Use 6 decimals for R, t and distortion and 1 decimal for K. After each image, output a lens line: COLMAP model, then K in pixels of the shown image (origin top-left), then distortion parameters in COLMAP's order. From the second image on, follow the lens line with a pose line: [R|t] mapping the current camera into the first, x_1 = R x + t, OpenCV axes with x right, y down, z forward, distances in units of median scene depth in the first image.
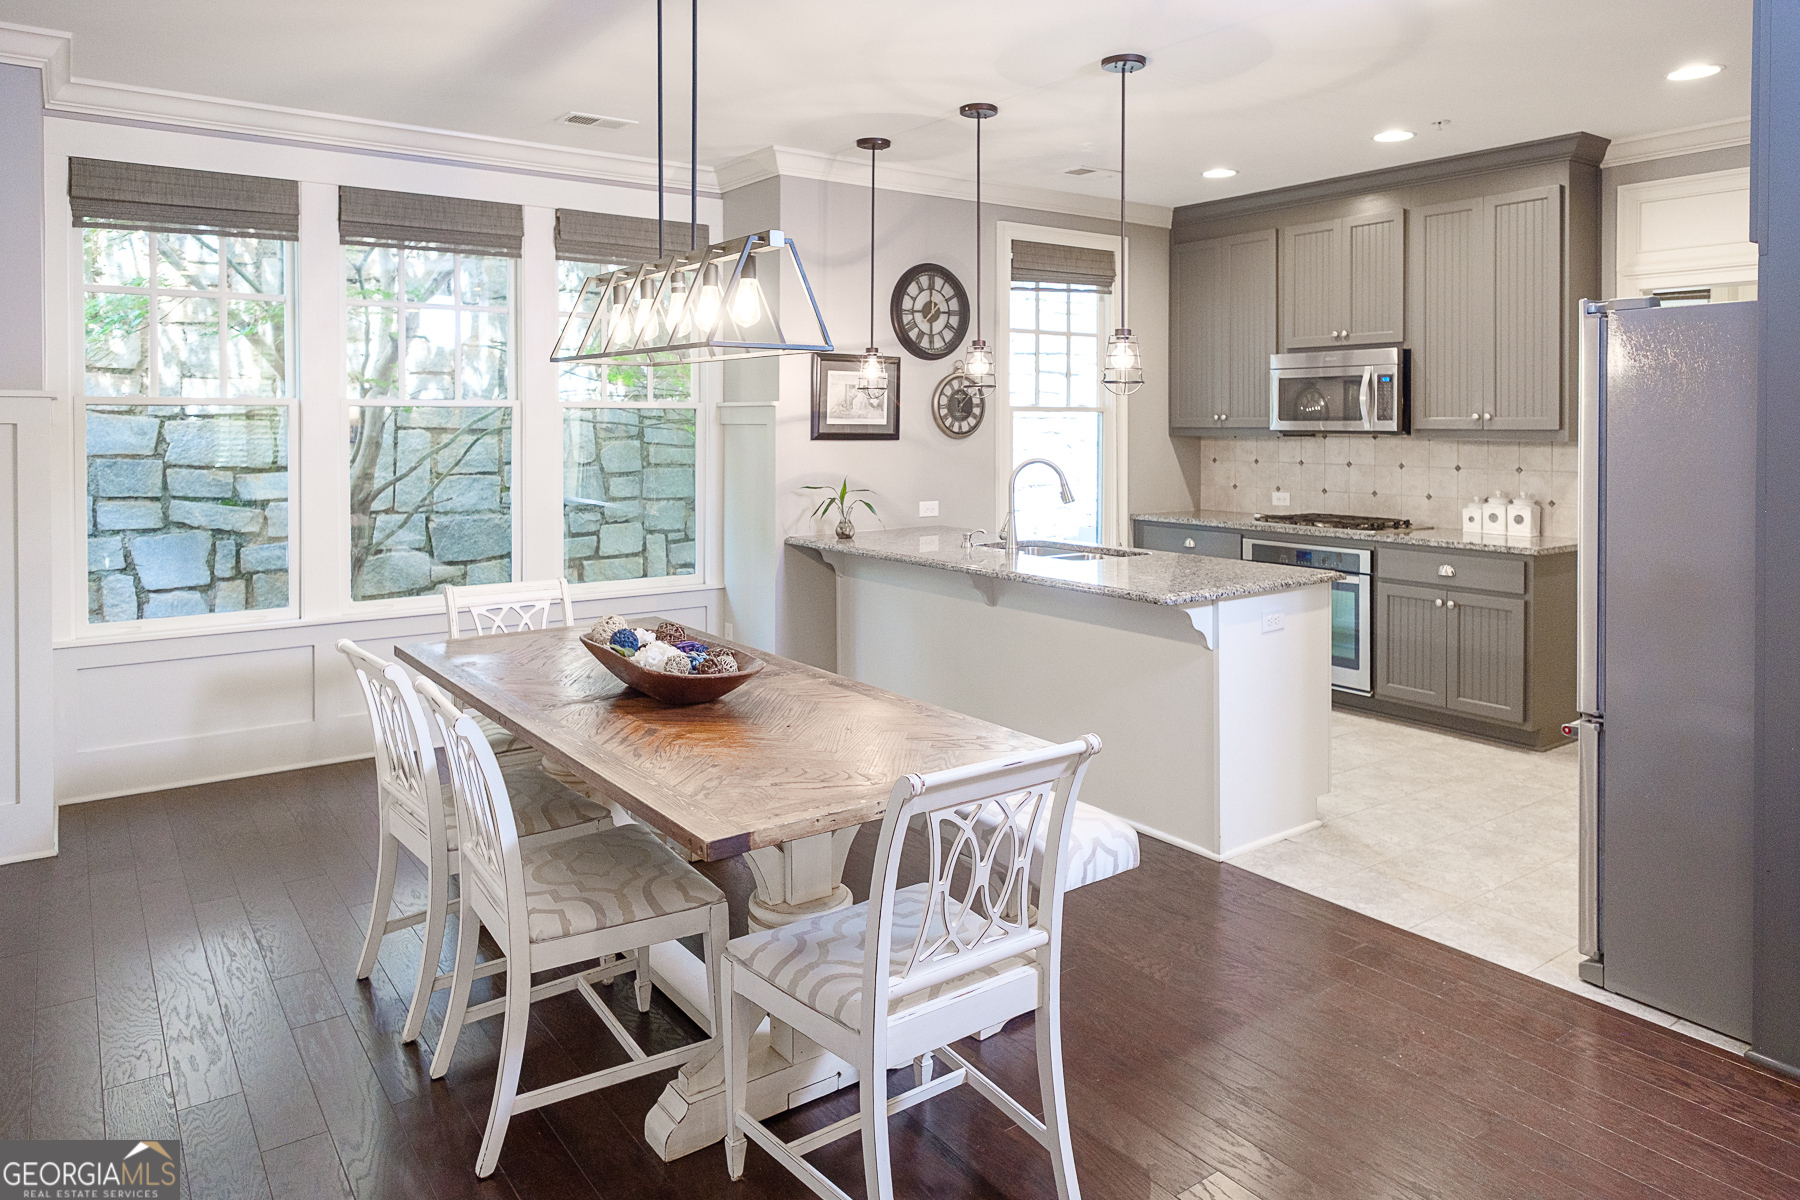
lens RADIAL K [[1130.7, 0, 902.2], [0, 1130.7, 543.4], [0, 0, 1]] dist [-0.003566, -0.001851]
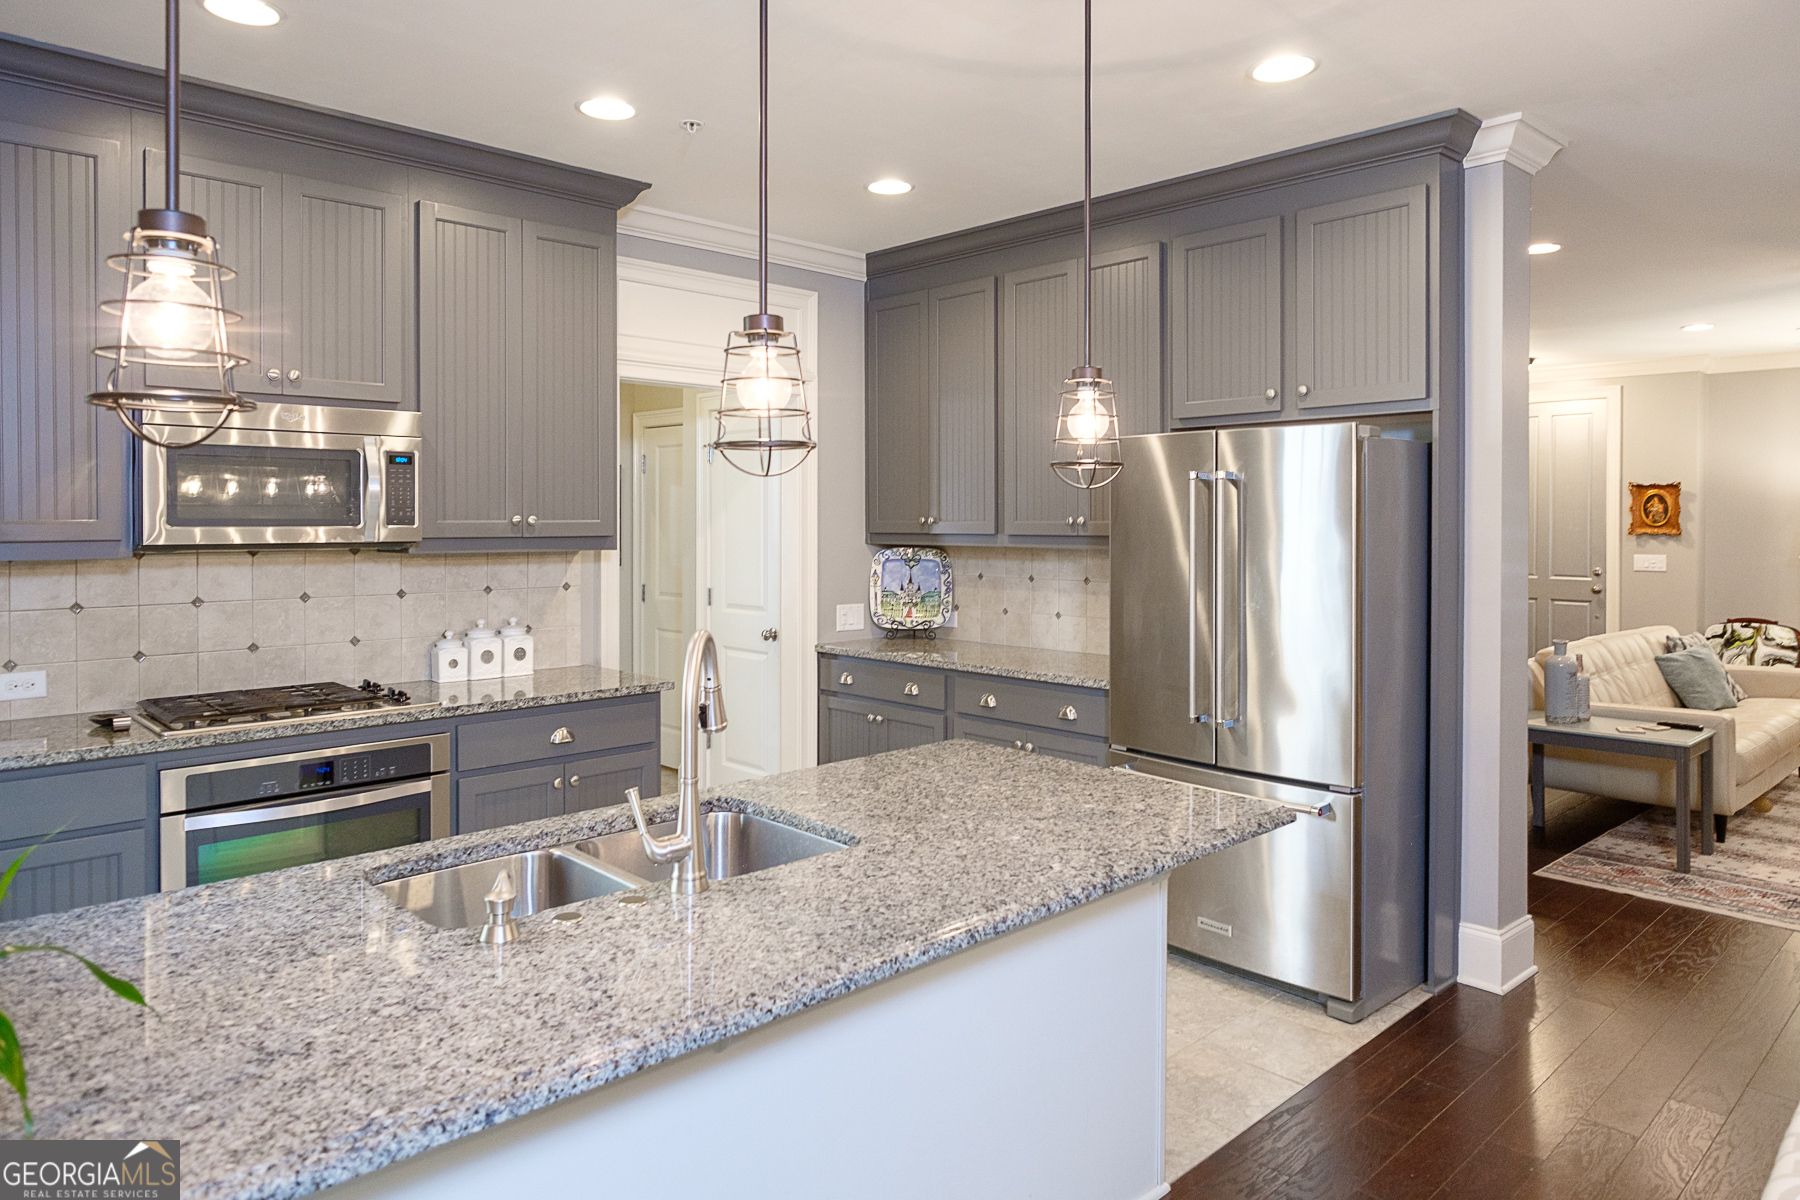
lens RADIAL K [[1130.7, 0, 902.2], [0, 1130.7, 543.4], [0, 0, 1]] dist [-0.003566, -0.001851]
pose [[-0.117547, -0.018137, 0.992902, -0.223995], [0.107649, 0.993709, 0.030896, -0.086452], [-0.987215, 0.110516, -0.114855, 0.785780]]
